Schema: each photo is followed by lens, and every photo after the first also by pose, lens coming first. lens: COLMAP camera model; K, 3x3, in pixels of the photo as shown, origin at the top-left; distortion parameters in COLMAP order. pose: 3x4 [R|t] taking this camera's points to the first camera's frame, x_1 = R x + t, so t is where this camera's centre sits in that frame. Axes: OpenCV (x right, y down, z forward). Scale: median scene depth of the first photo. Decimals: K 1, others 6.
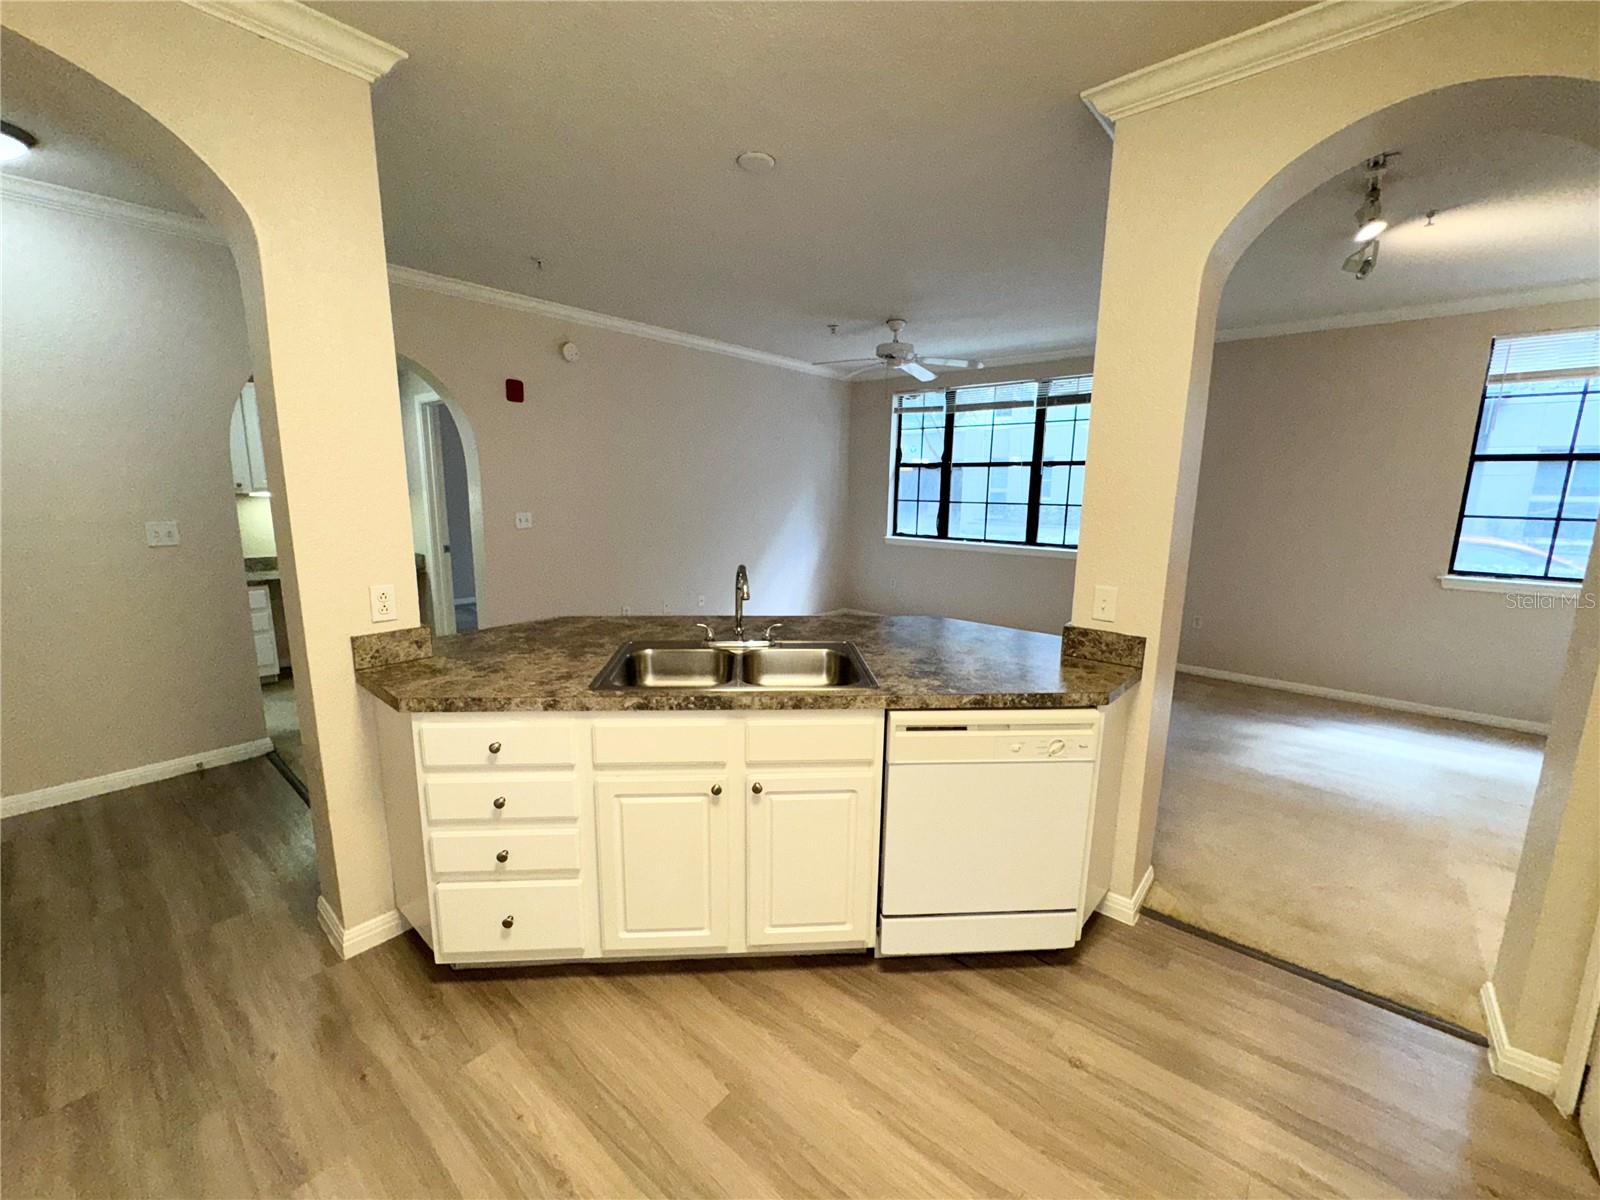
lens RADIAL K [[642.7, 0, 800.0], [0, 642.7, 600.0], [0, 0, 1]] dist [-0.002708, 0.000126]
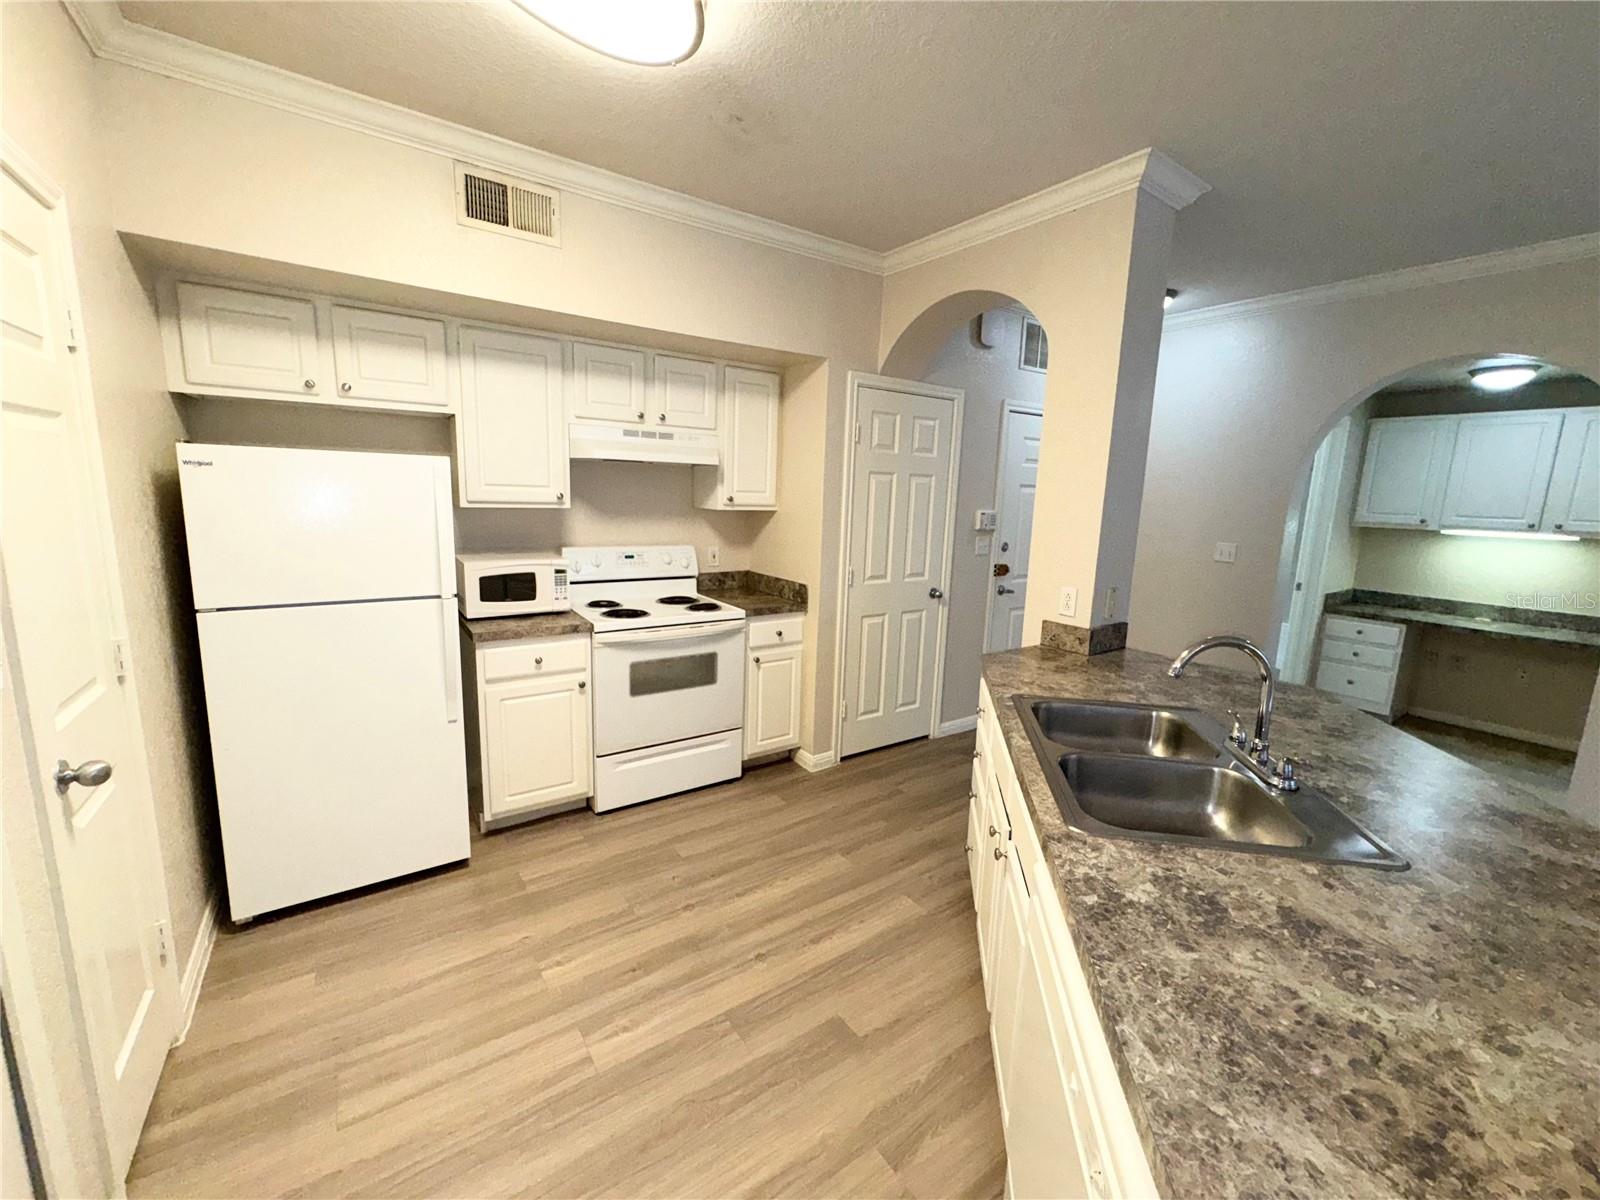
lens RADIAL K [[633.9, 0, 793.1], [0, 633.9, 598.8], [0, 0, 1]] dist [0.000189, -0.003539]
pose [[-0.257681, 0.144831, -0.955314, 0.685632], [-0.204988, 0.958002, 0.200531, -0.138272], [0.944235, 0.247500, -0.217170, 0.733108]]
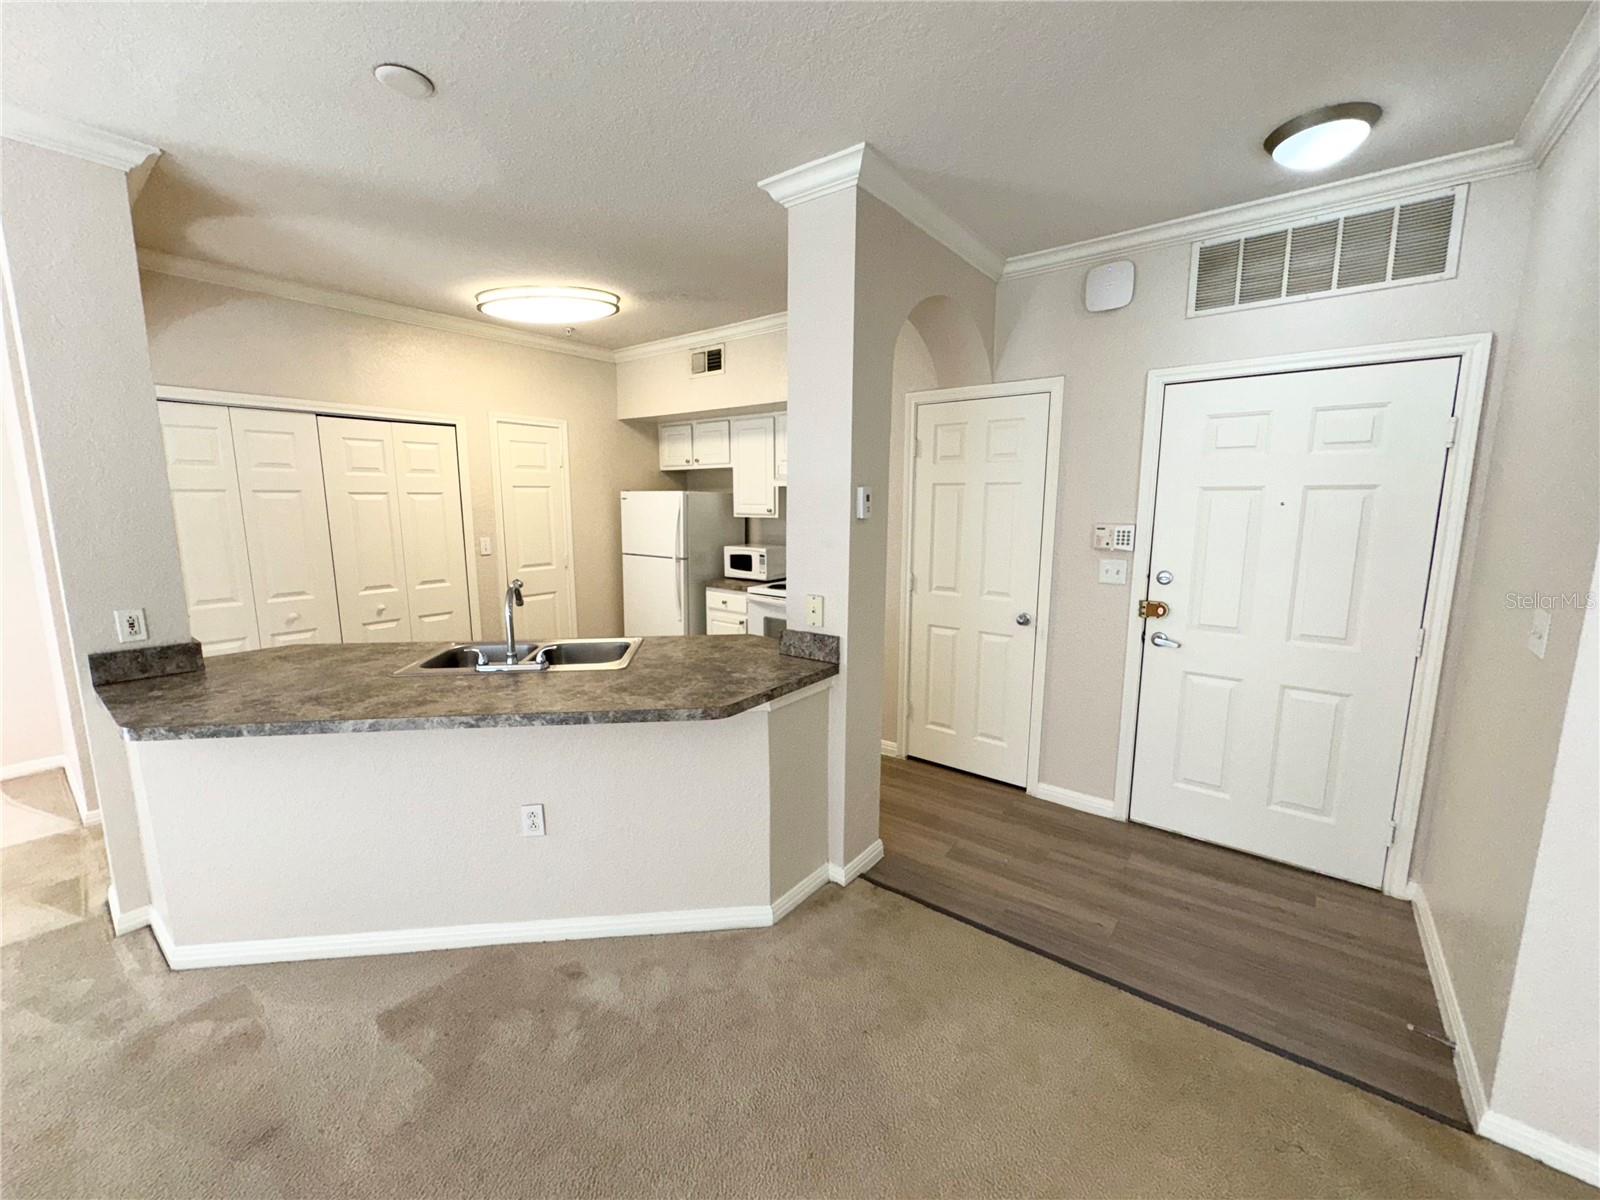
lens RADIAL K [[642.7, 0, 800.0], [0, 642.7, 600.0], [0, 0, 1]] dist [-0.002708, 0.000126]
pose [[-0.998726, -0.006856, -0.050000, -0.315765], [-0.022832, 0.944928, 0.326480, -0.370154], [0.045008, 0.327206, -0.943881, 1.913580]]
